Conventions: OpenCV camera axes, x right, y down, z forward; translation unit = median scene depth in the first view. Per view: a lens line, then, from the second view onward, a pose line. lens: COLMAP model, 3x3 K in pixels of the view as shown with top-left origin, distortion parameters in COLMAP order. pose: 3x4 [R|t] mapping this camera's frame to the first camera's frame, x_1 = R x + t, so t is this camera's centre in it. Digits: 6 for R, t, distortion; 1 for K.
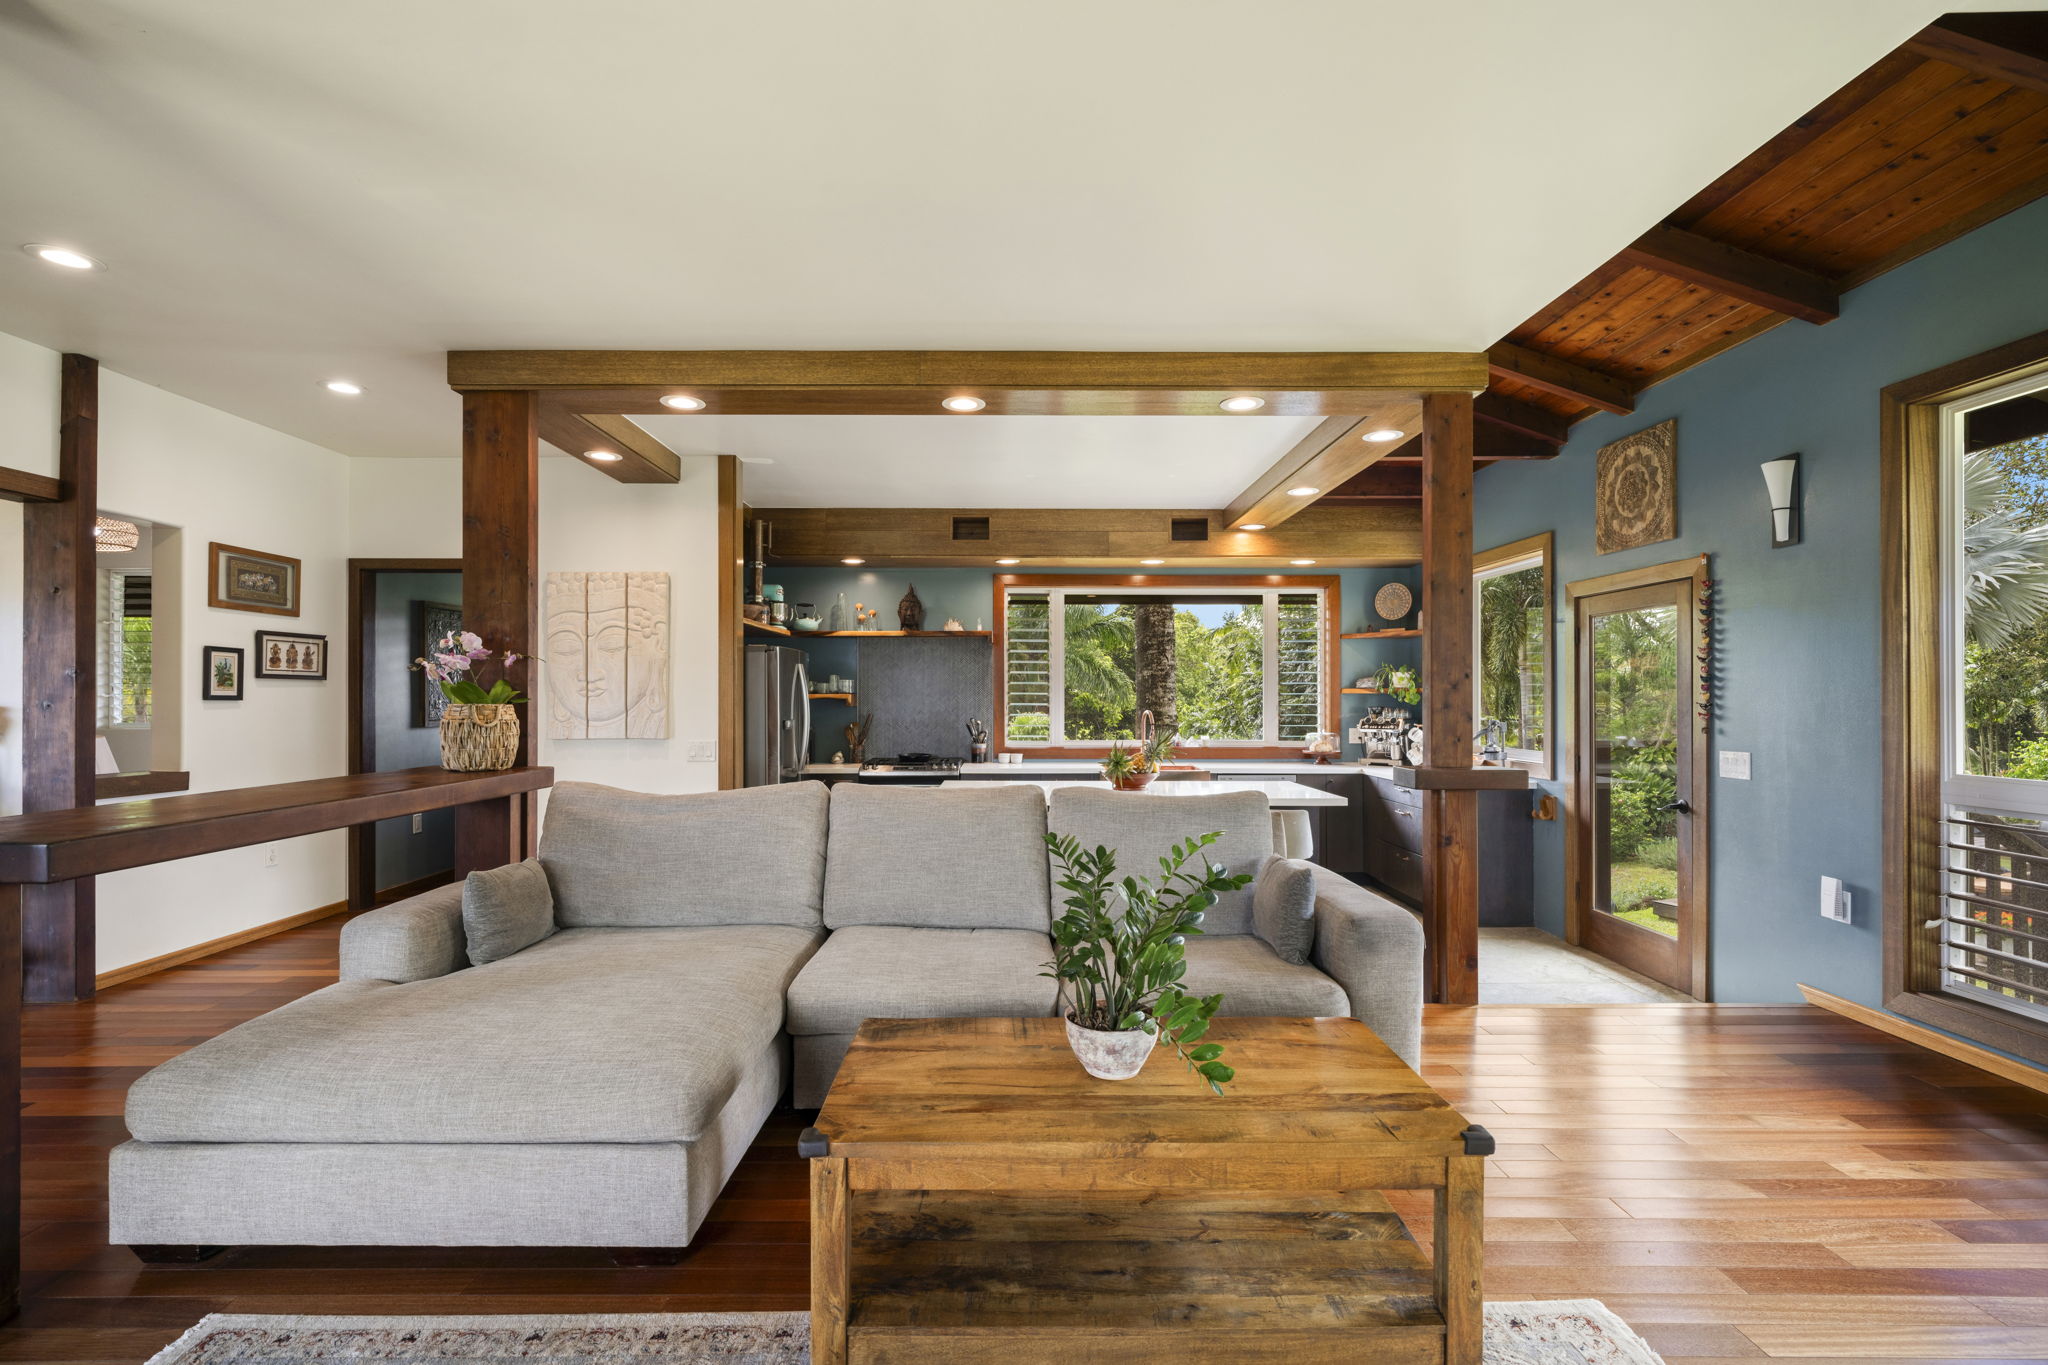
lens RADIAL K [[924.8, 0, 1019.4], [0, 924.8, 688.2], [0, 0, 1]] dist [-0.007408, 0.000695]
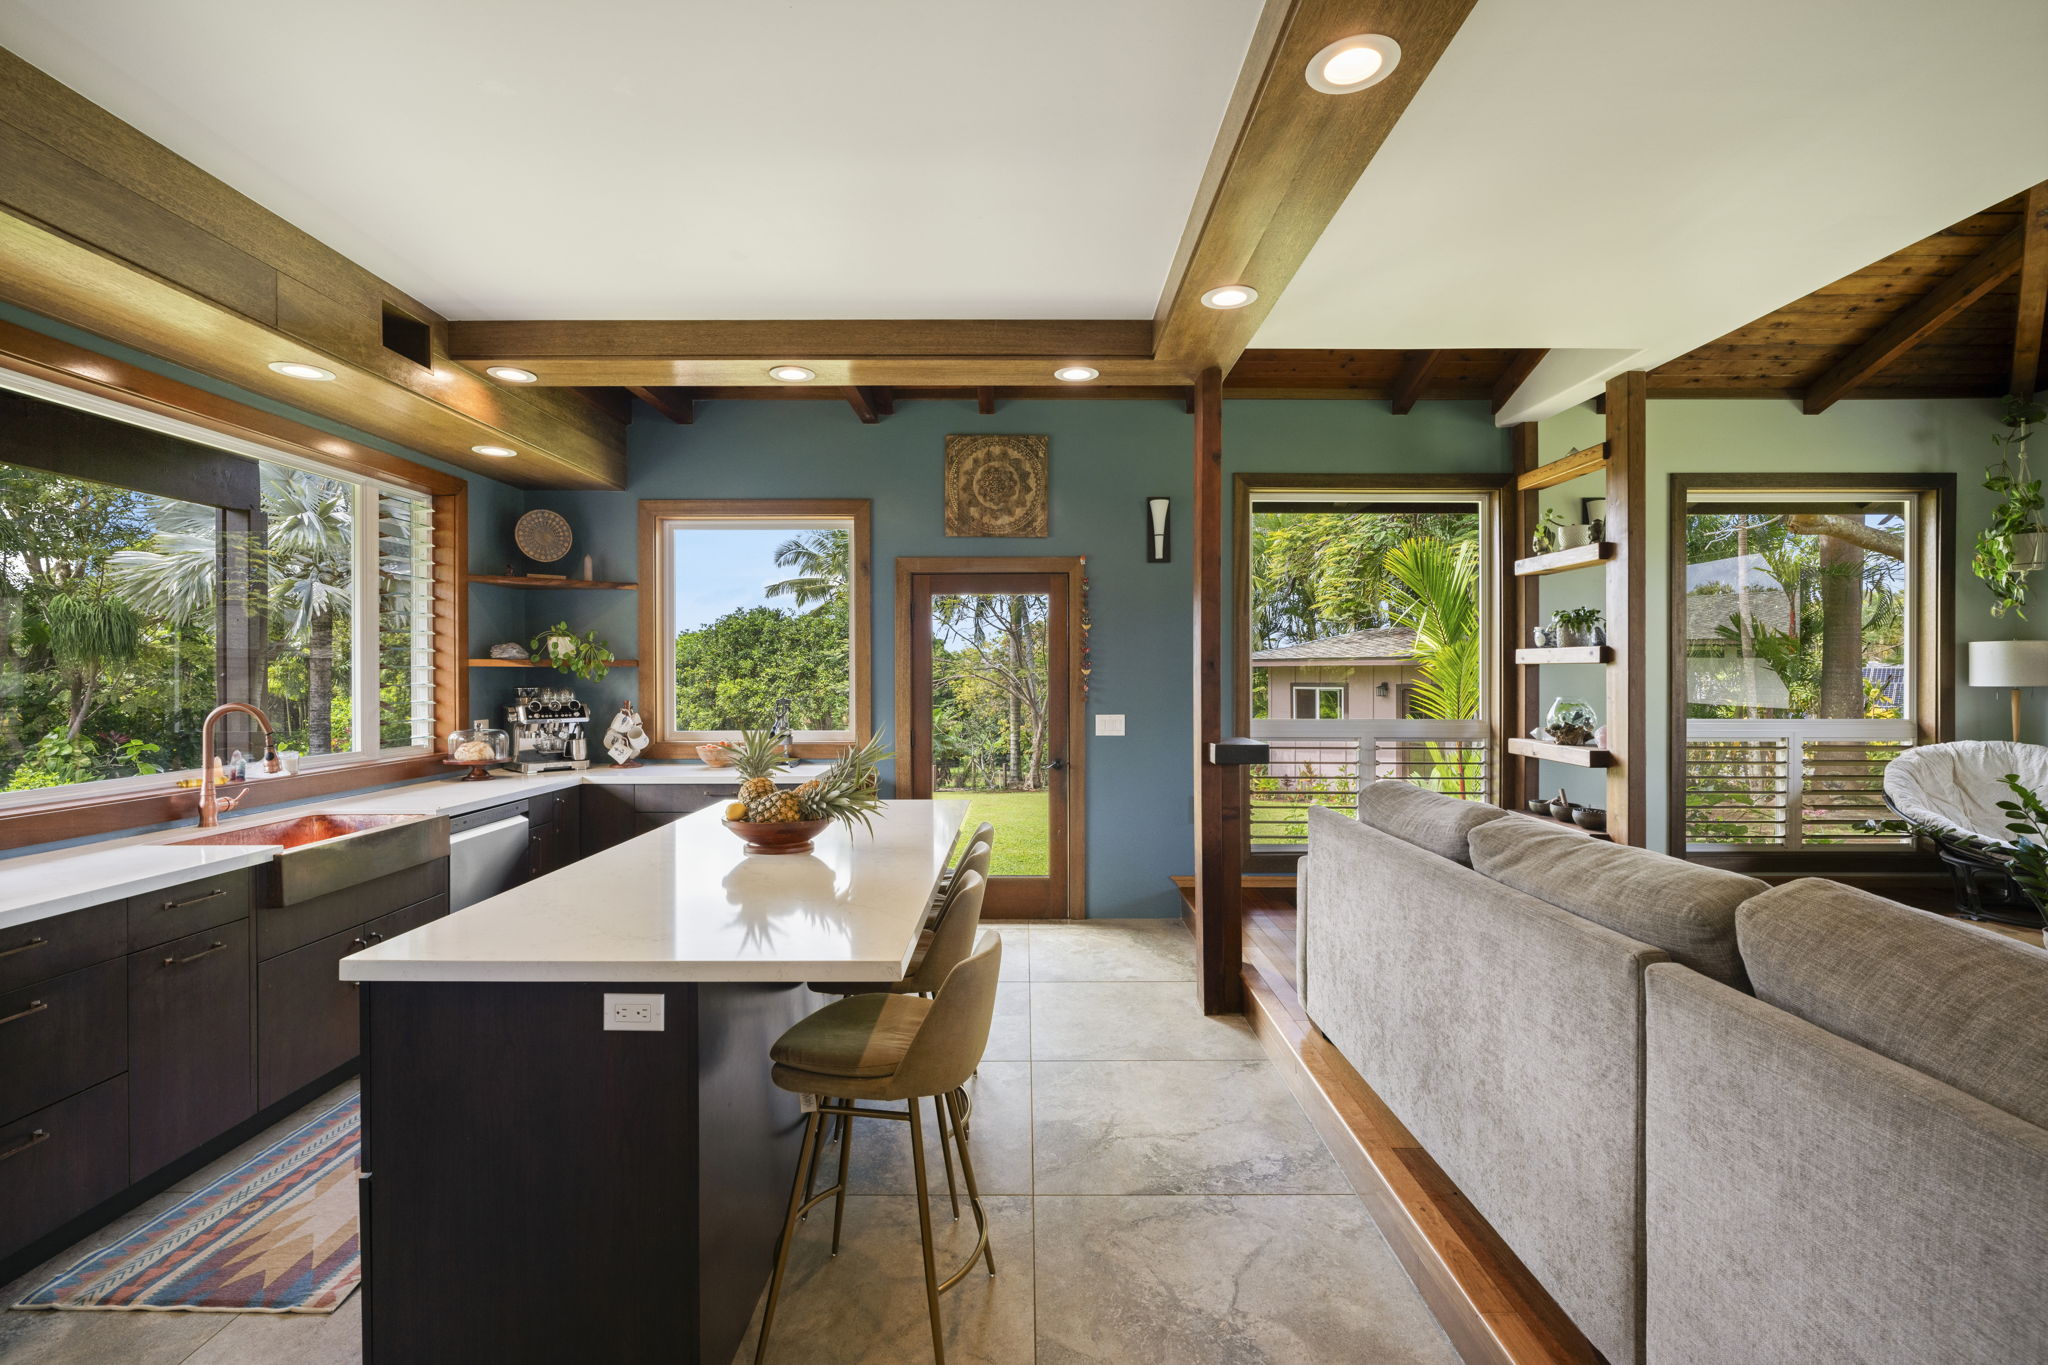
lens RADIAL K [[924.8, 0, 1018.7], [0, 924.8, 678.5], [0, 0, 1]] dist [-0.007408, 0.000695]
pose [[0.018262, -0.007663, 0.999804, -0.442202], [-0.011079, 0.999908, 0.007866, 0.007440], [-0.999772, -0.011221, 0.018175, 0.954417]]
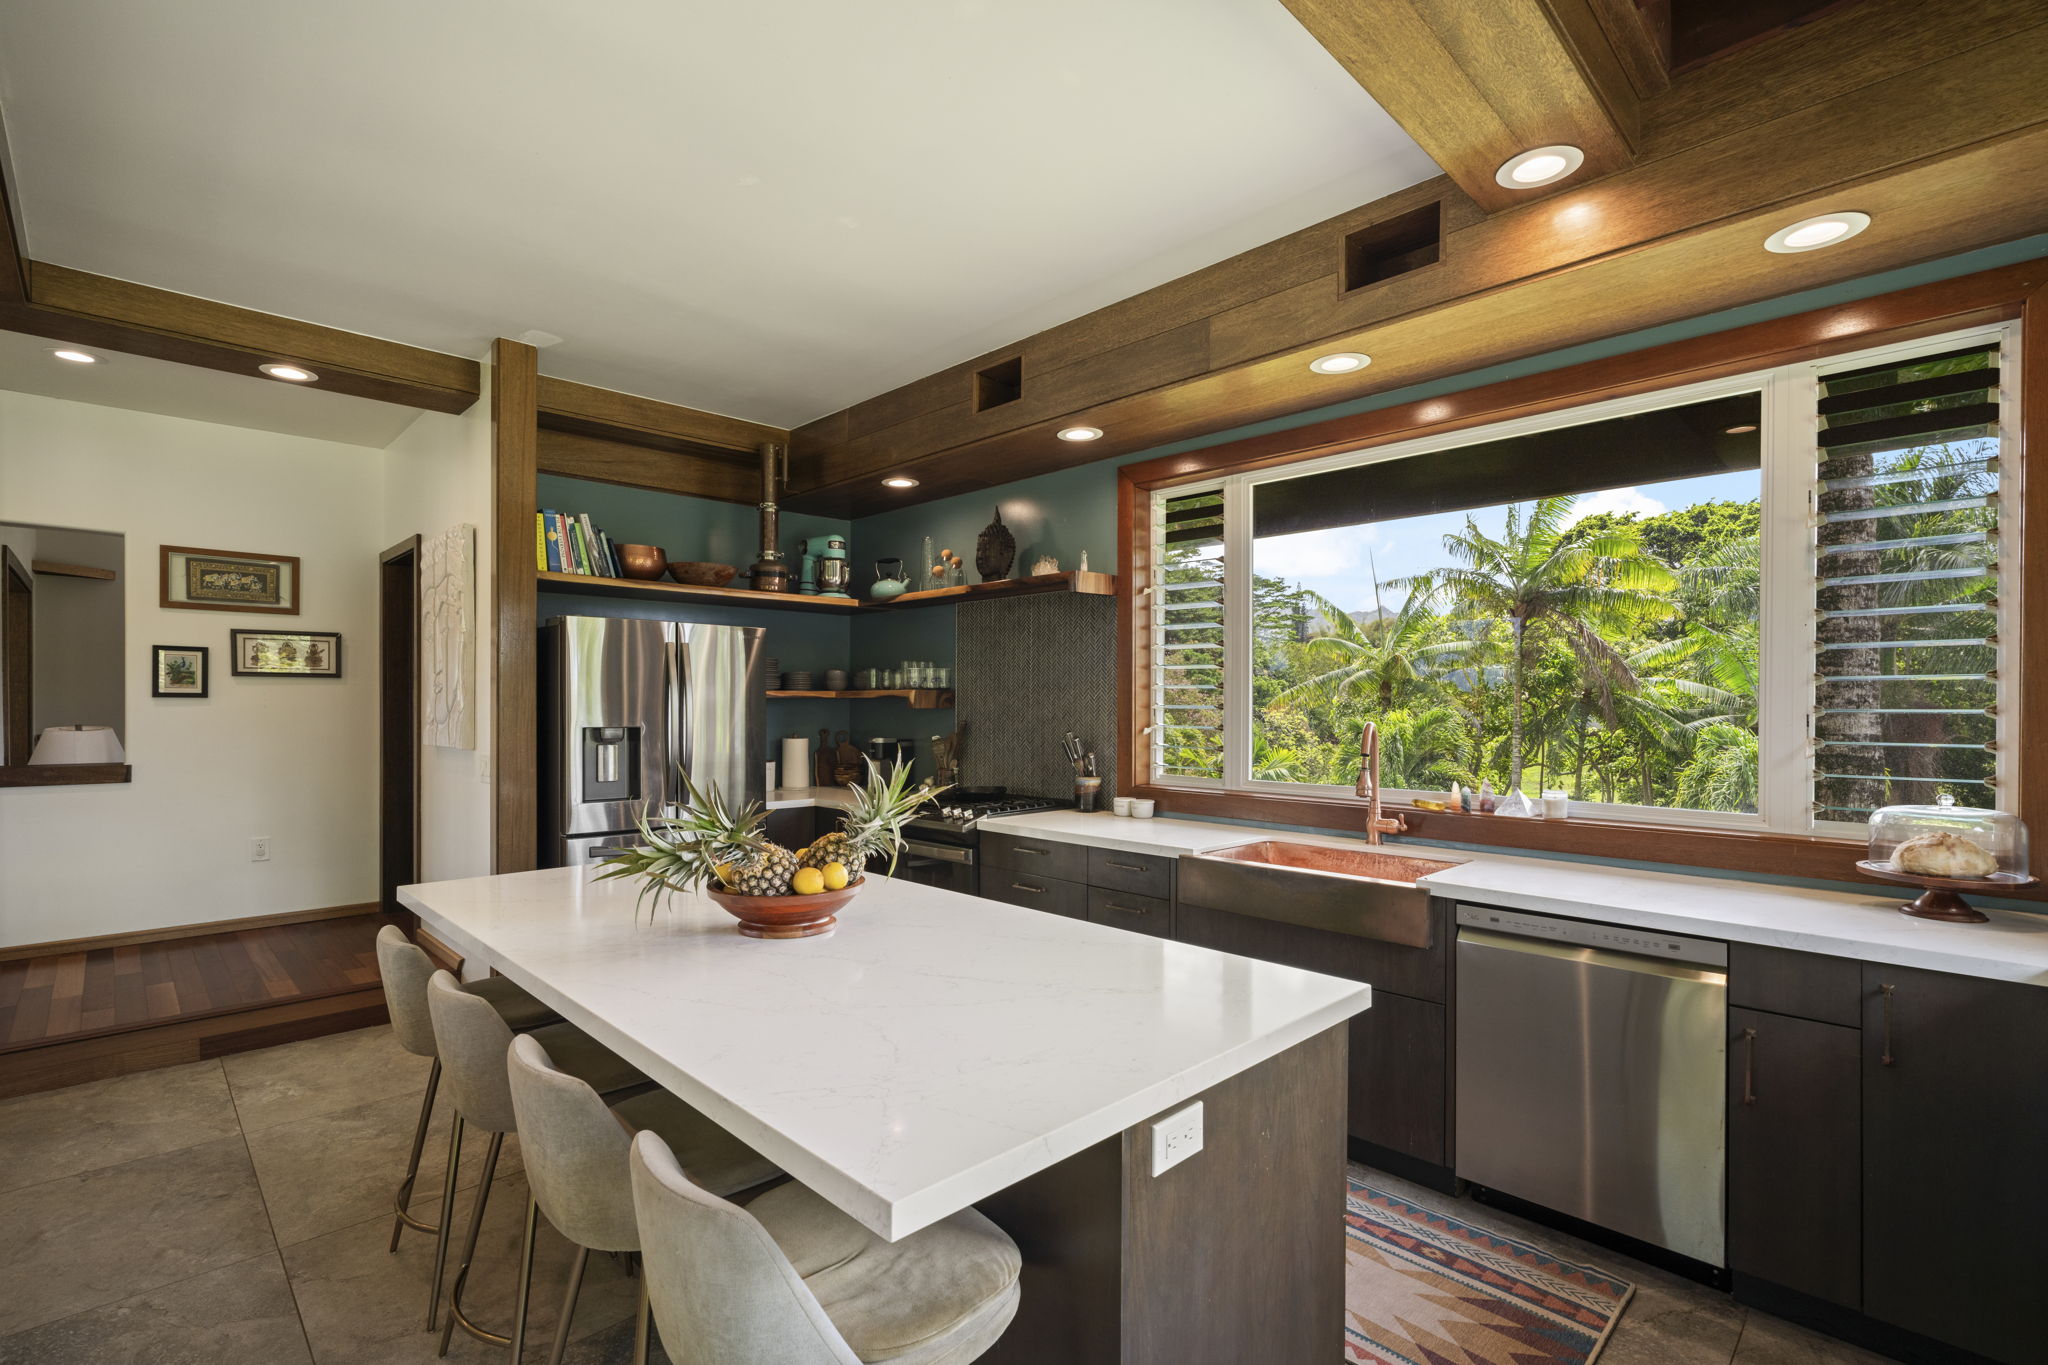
lens RADIAL K [[924.8, 0, 1024.6], [0, 924.8, 701.0], [0, 0, 1]] dist [-0.007408, 0.000695]
pose [[0.701176, -0.001774, -0.712986, 0.505939], [0.007193, 0.999964, 0.004585, 0.018054], [0.712952, -0.008344, 0.701163, 0.902301]]
